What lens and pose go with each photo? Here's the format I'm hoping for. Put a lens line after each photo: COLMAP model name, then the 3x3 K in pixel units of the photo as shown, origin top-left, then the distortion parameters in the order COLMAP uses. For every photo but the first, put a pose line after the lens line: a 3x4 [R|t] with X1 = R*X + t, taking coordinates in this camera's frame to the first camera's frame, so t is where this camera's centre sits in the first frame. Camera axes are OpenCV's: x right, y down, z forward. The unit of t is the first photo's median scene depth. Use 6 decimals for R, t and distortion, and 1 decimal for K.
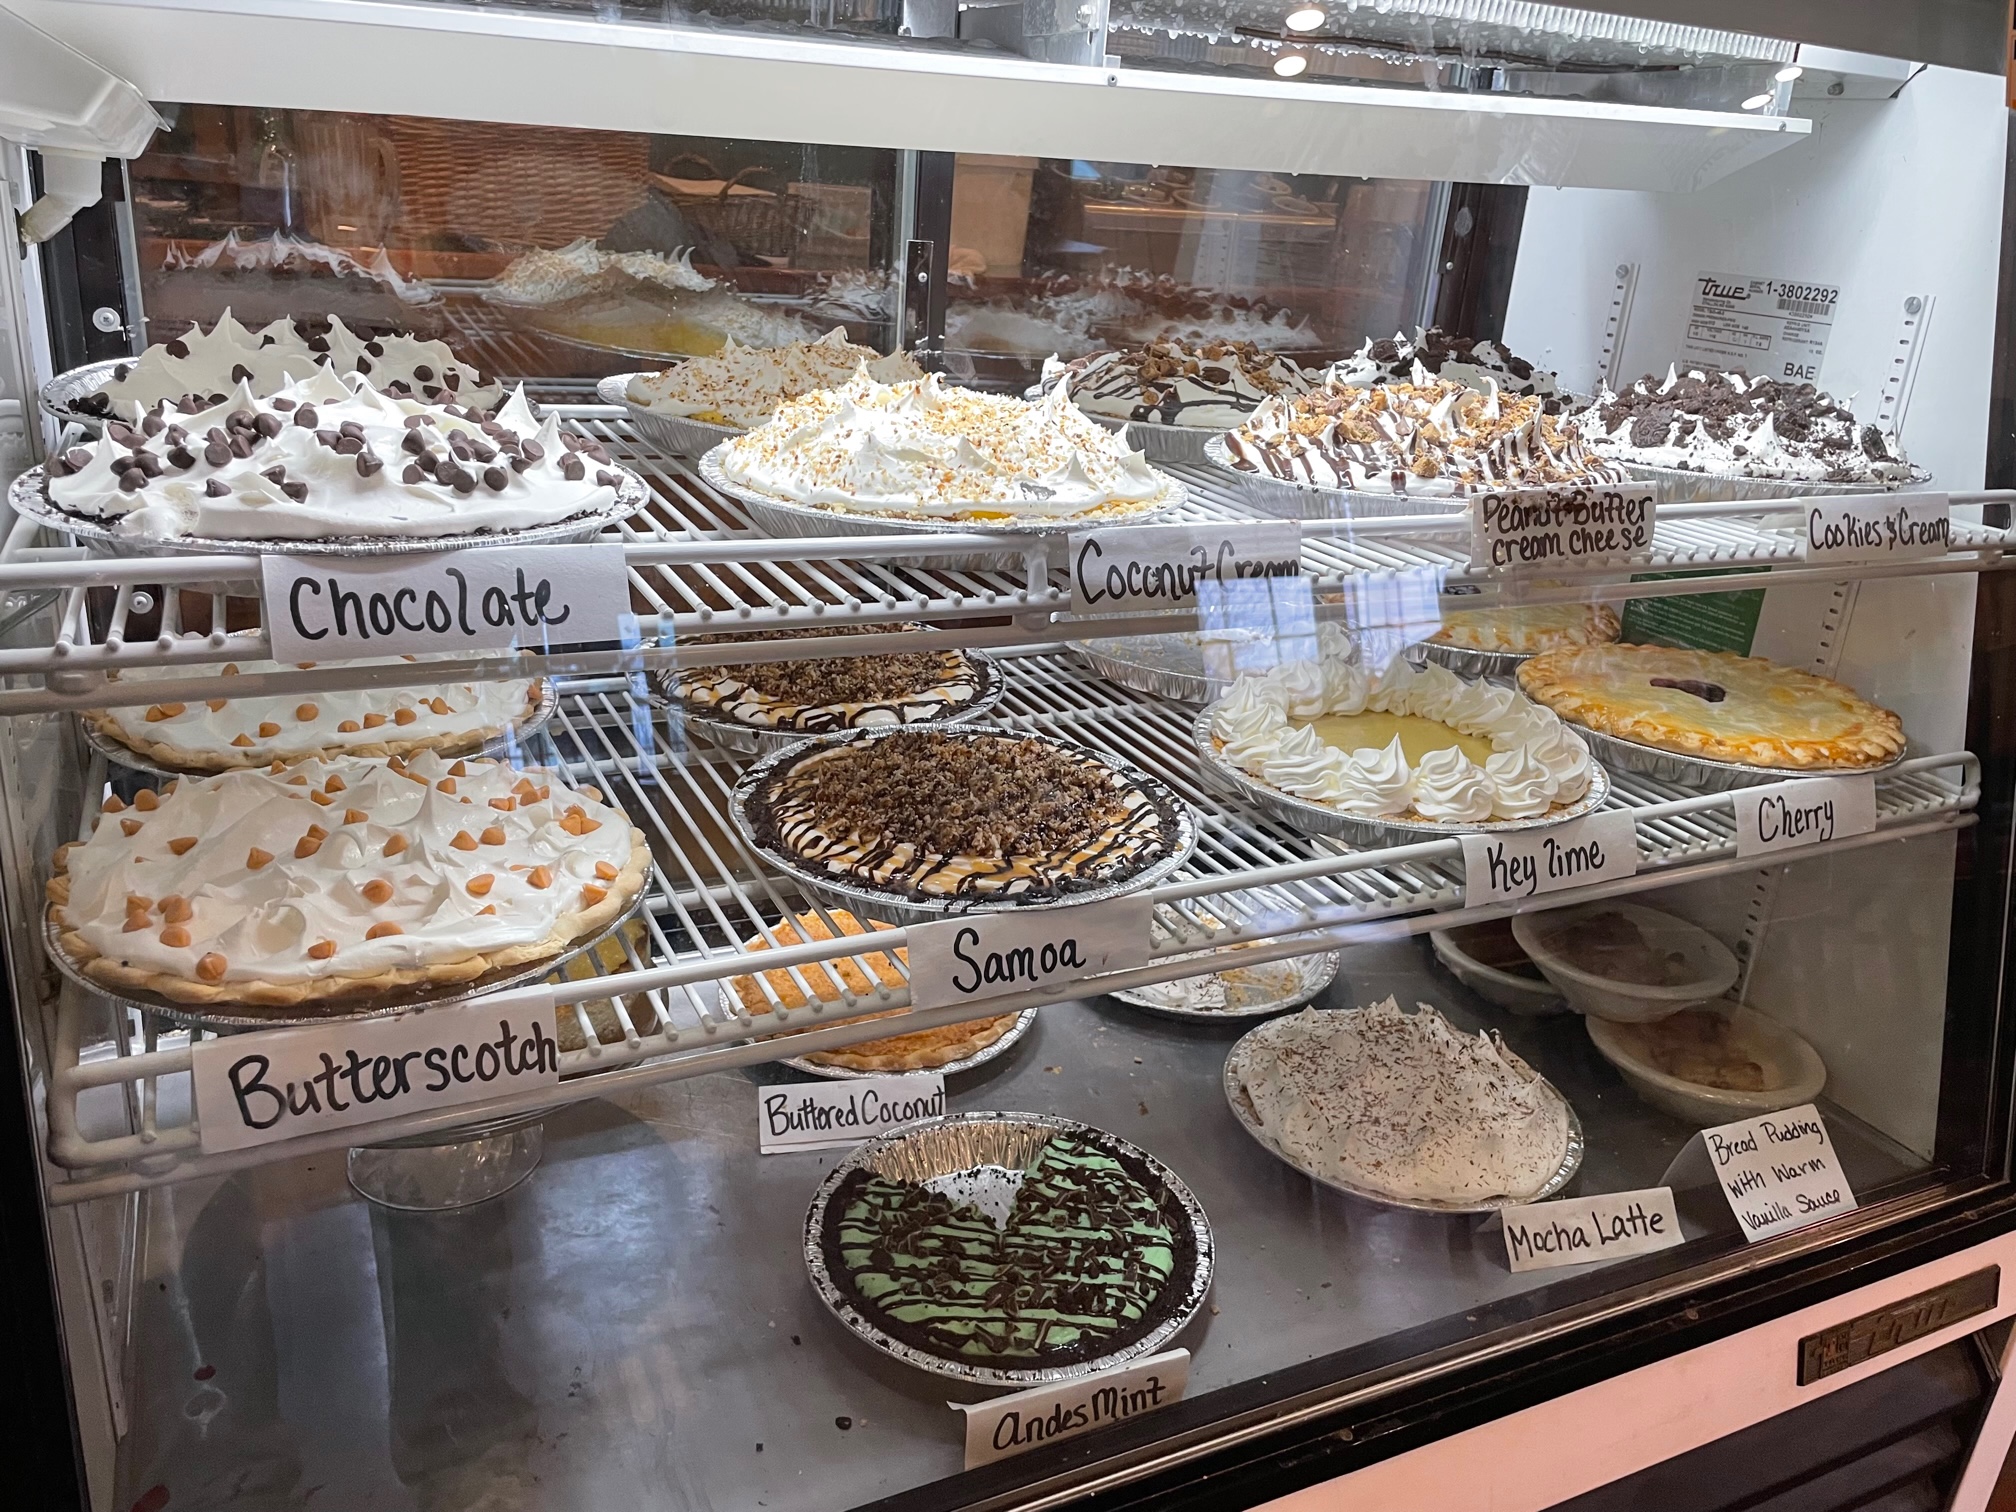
lens RADIAL K [[1545.2, 0, 1010.8], [0, 1545.2, 722.0], [0, 0, 1]] dist [0.093969, -0.122762]
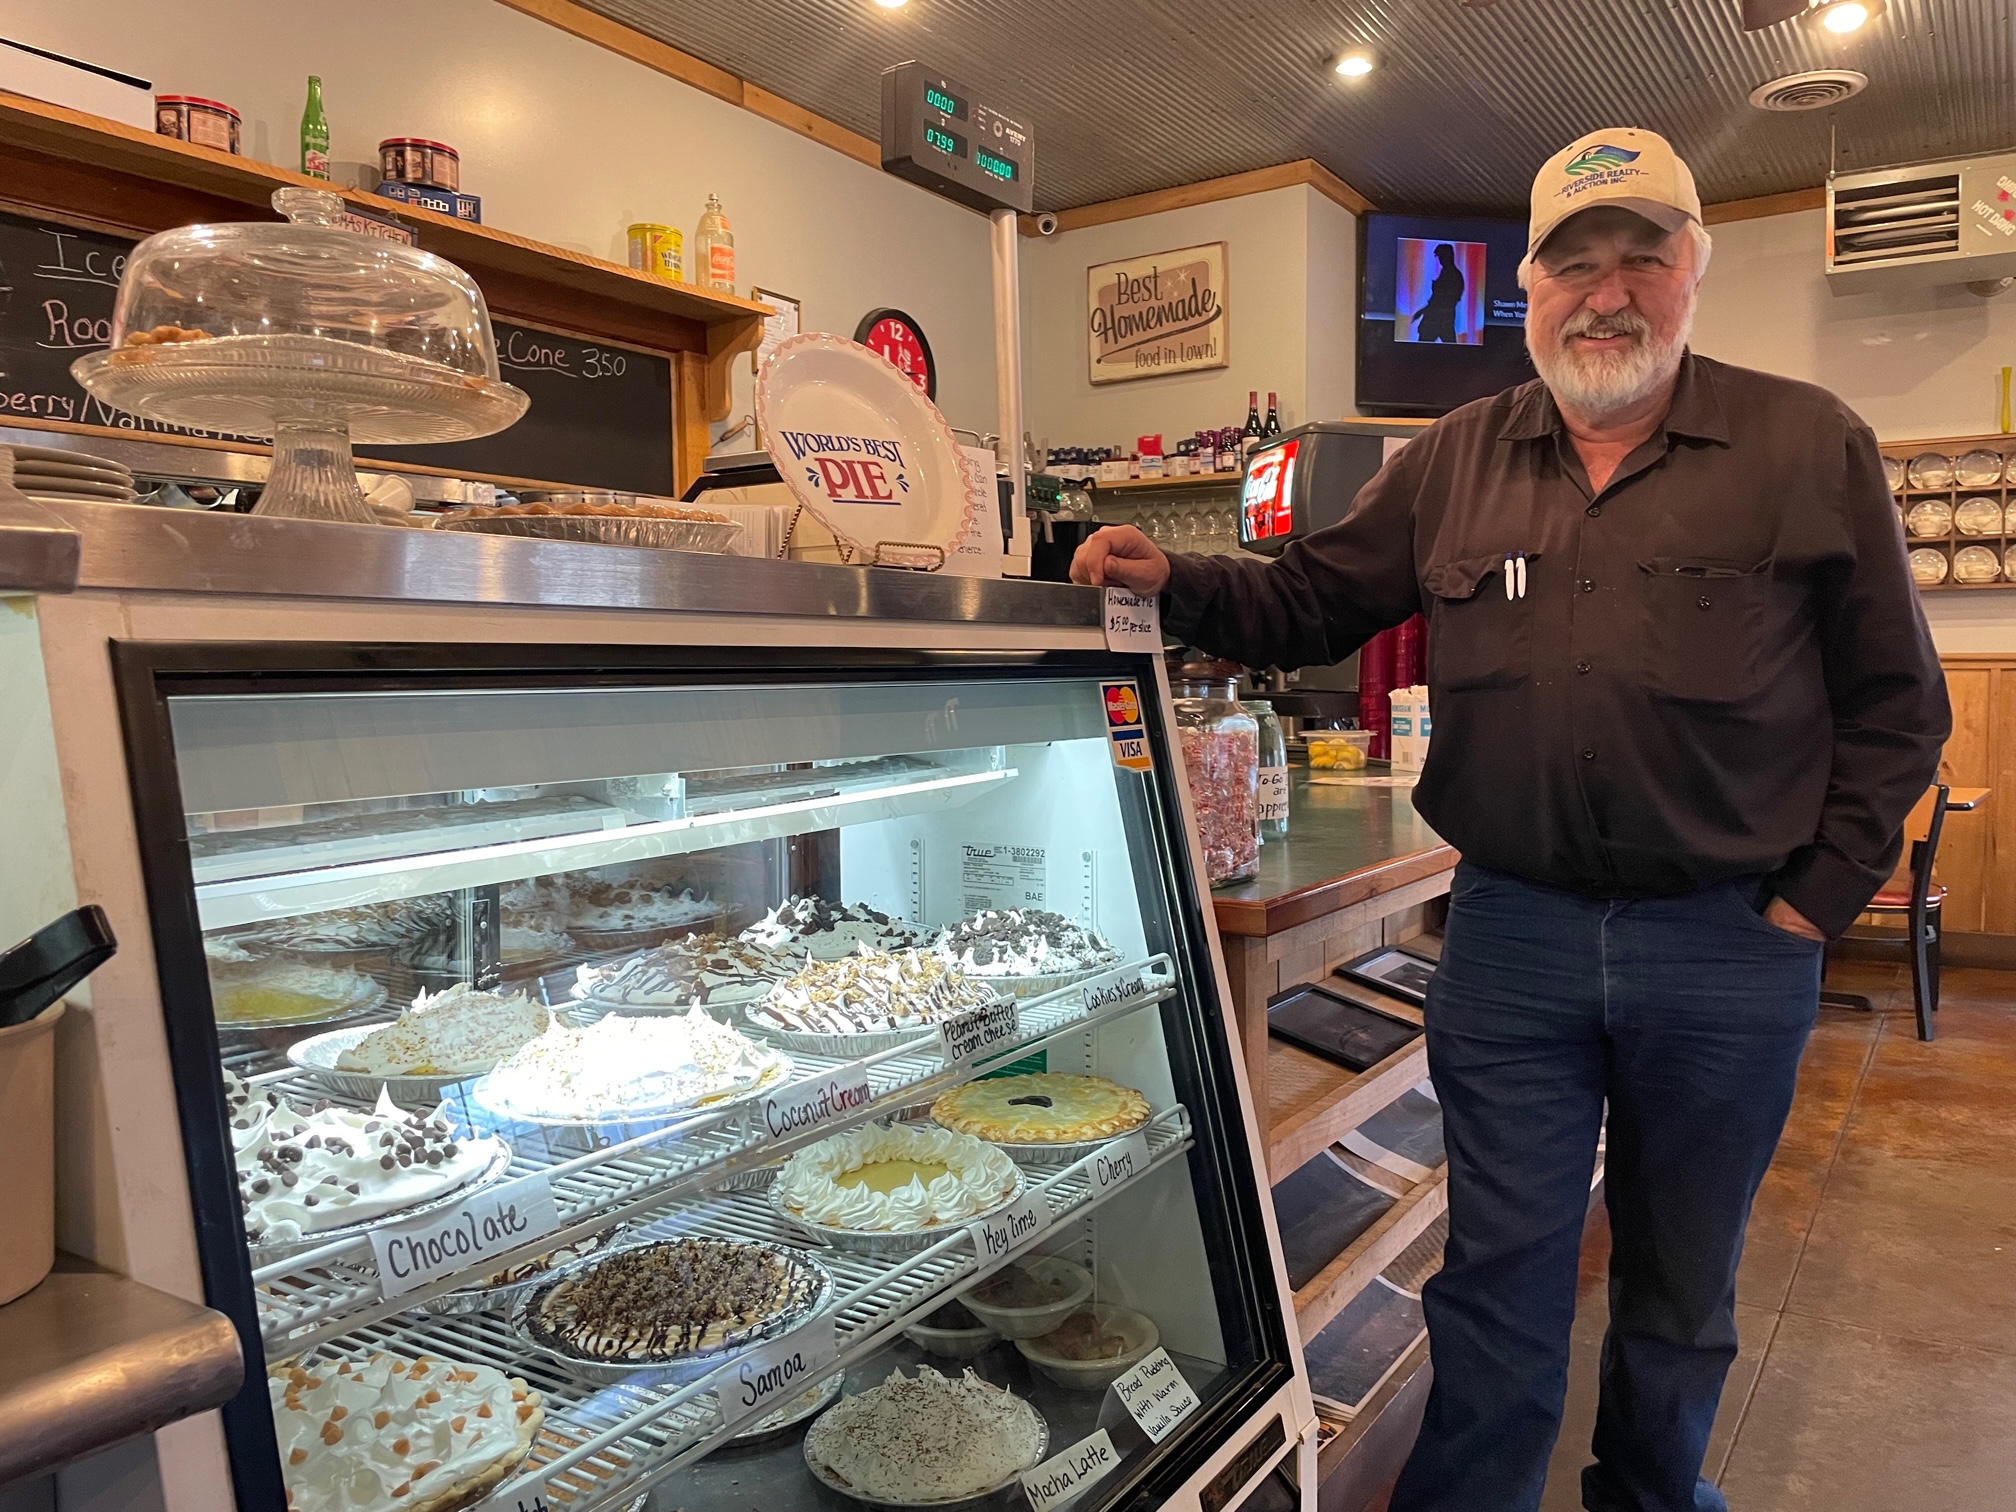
lens RADIAL K [[1545.2, 0, 1010.8], [0, 1545.2, 722.0], [0, 0, 1]] dist [0.093969, -0.122762]
pose [[0.853515, -0.098798, 0.511616, -0.409253], [0.239420, 0.946435, -0.216653, -0.056349], [-0.462806, 0.307408, 0.831451, -0.496293]]
